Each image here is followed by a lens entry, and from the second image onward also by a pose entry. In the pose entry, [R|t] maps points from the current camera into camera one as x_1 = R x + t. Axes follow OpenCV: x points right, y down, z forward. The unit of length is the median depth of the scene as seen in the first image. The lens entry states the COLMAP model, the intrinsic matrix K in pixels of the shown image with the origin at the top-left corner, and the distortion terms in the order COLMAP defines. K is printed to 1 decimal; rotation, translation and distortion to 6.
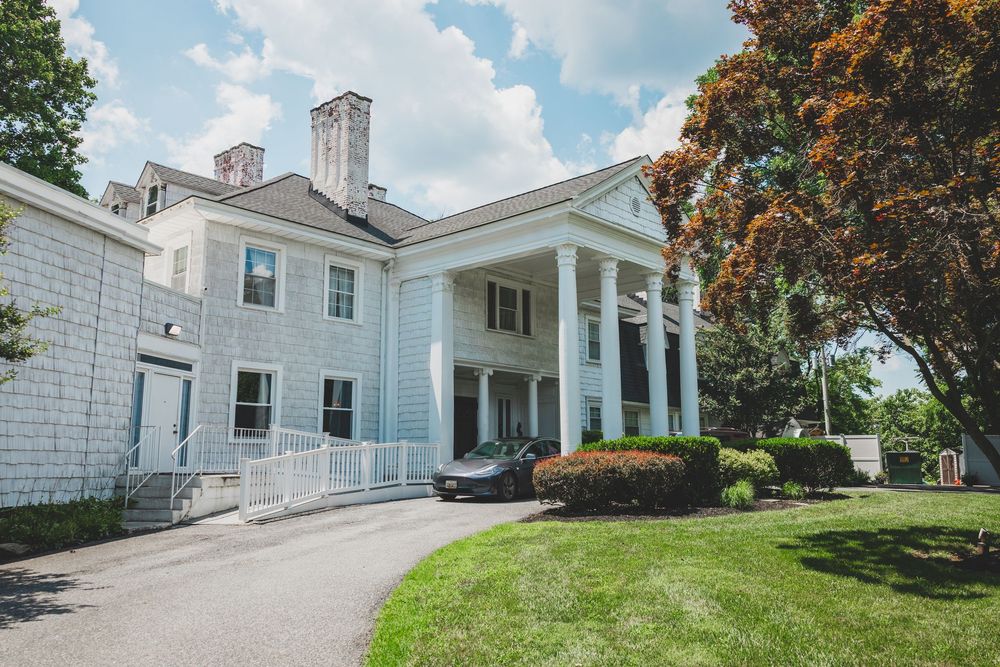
lens RADIAL K [[787.0, 0, 500.4], [0, 787.0, 329.8], [0, 0, 1]] dist [0.019249, -0.001325]
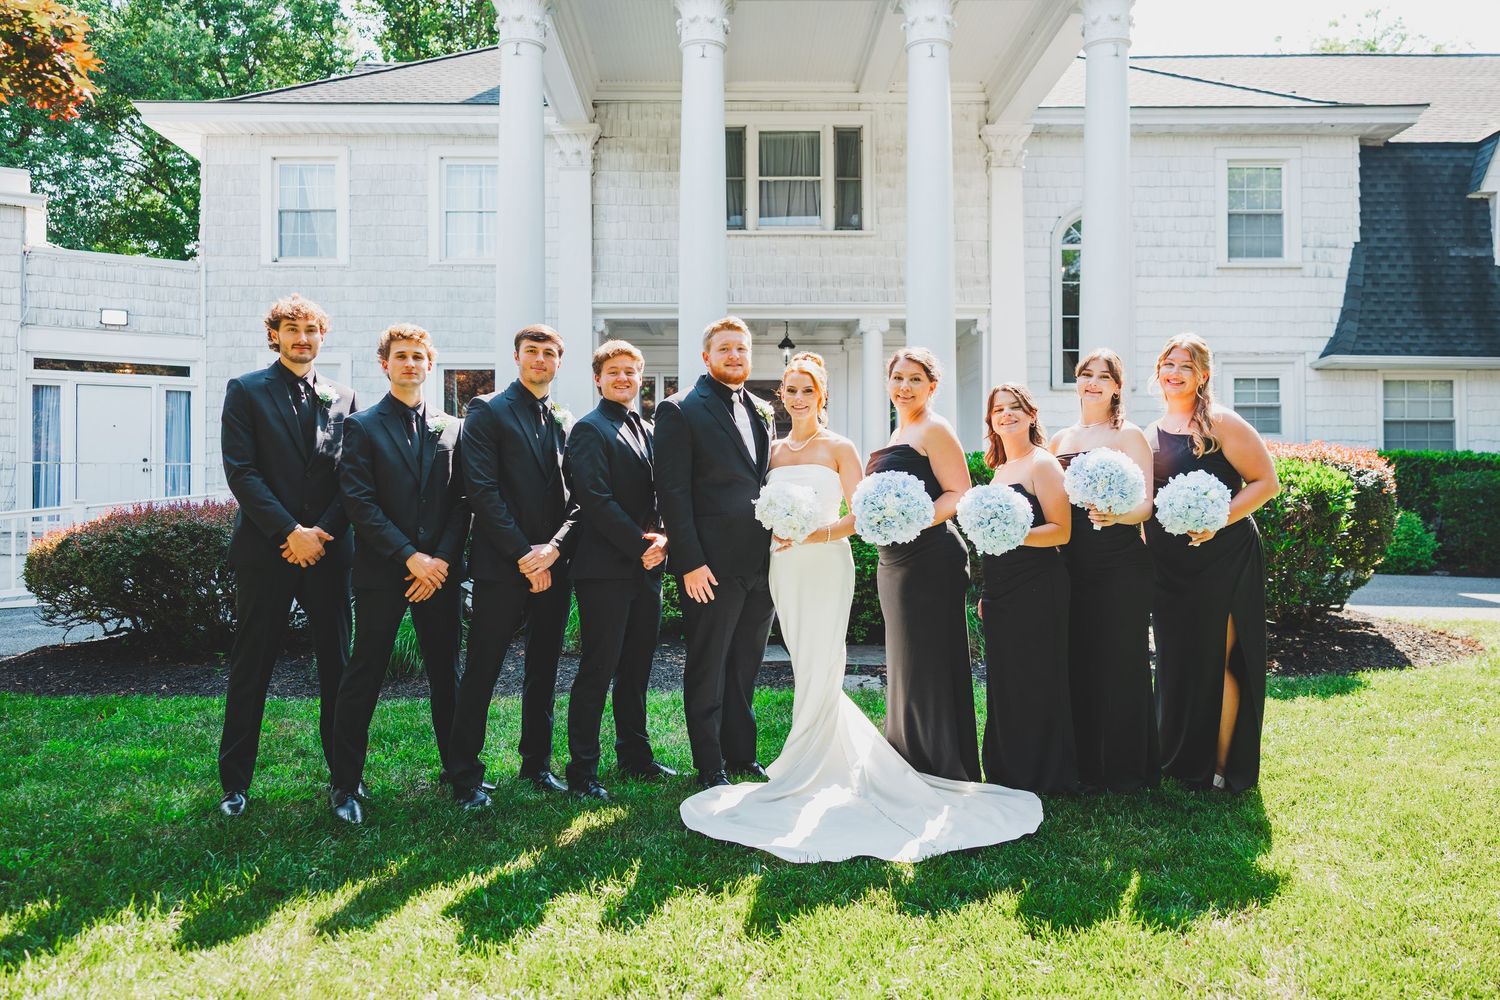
lens RADIAL K [[1180.5, 0, 746.6], [0, 1180.5, 504.4], [0, 0, 1]] dist [0.019249, -0.001325]
pose [[0.696631, -0.013342, -0.717305, 0.560284], [0.124740, 0.986851, 0.102789, 0.100778], [0.706502, -0.161082, 0.689135, 0.565401]]
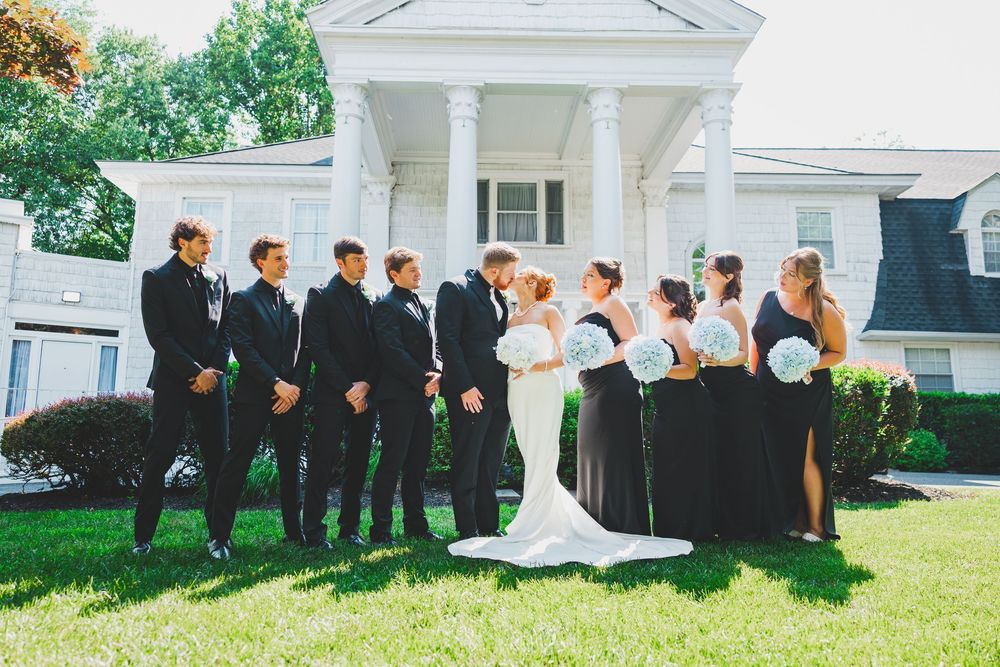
lens RADIAL K [[787.0, 0, 498.8], [0, 787.0, 332.2], [0, 0, 1]] dist [0.019249, -0.001325]
pose [[0.708444, -0.109690, -0.697191, 0.560274], [0.116424, 0.992478, -0.037844, 0.123752], [0.696098, -0.054360, 0.715886, 0.558815]]
